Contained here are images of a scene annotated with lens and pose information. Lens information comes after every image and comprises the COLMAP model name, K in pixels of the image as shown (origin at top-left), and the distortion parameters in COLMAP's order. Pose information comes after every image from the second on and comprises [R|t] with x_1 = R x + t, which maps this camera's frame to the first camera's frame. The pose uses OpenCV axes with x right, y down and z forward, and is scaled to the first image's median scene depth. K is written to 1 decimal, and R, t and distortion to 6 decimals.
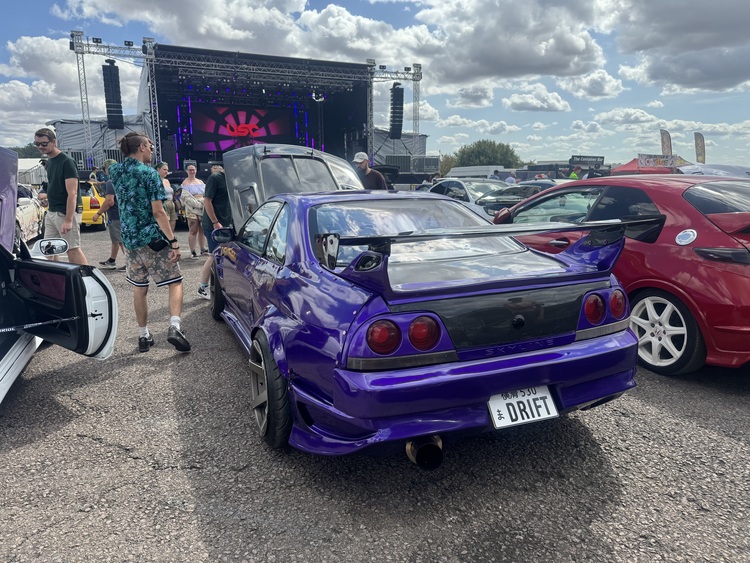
lens RADIAL K [[526.6, 0, 374.1], [0, 526.6, 280.7], [0, 0, 1]] dist [-0.003828, -0.001414]
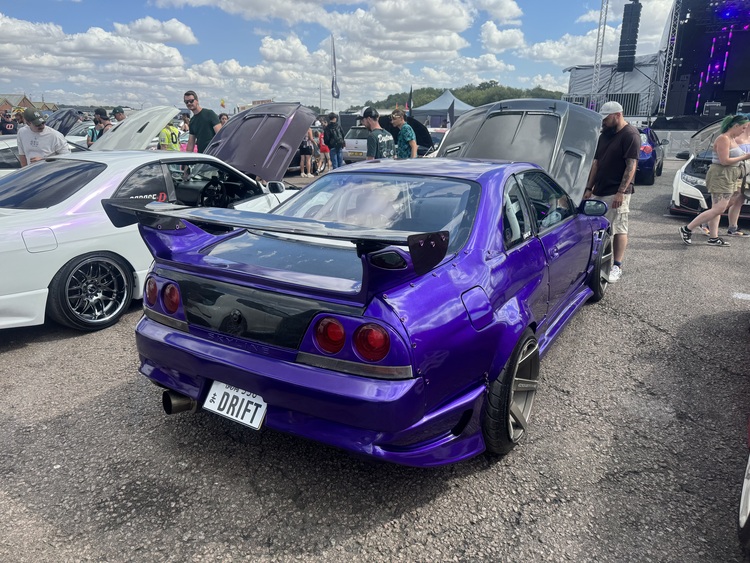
lens RADIAL K [[526.6, 0, 374.8], [0, 526.6, 283.0], [0, 0, 1]] dist [-0.003828, -0.001414]
pose [[0.607243, 0.238928, -0.757739, 1.110818], [-0.157340, 0.970987, 0.180078, -0.189667], [0.778781, 0.009872, 0.627218, 0.577787]]
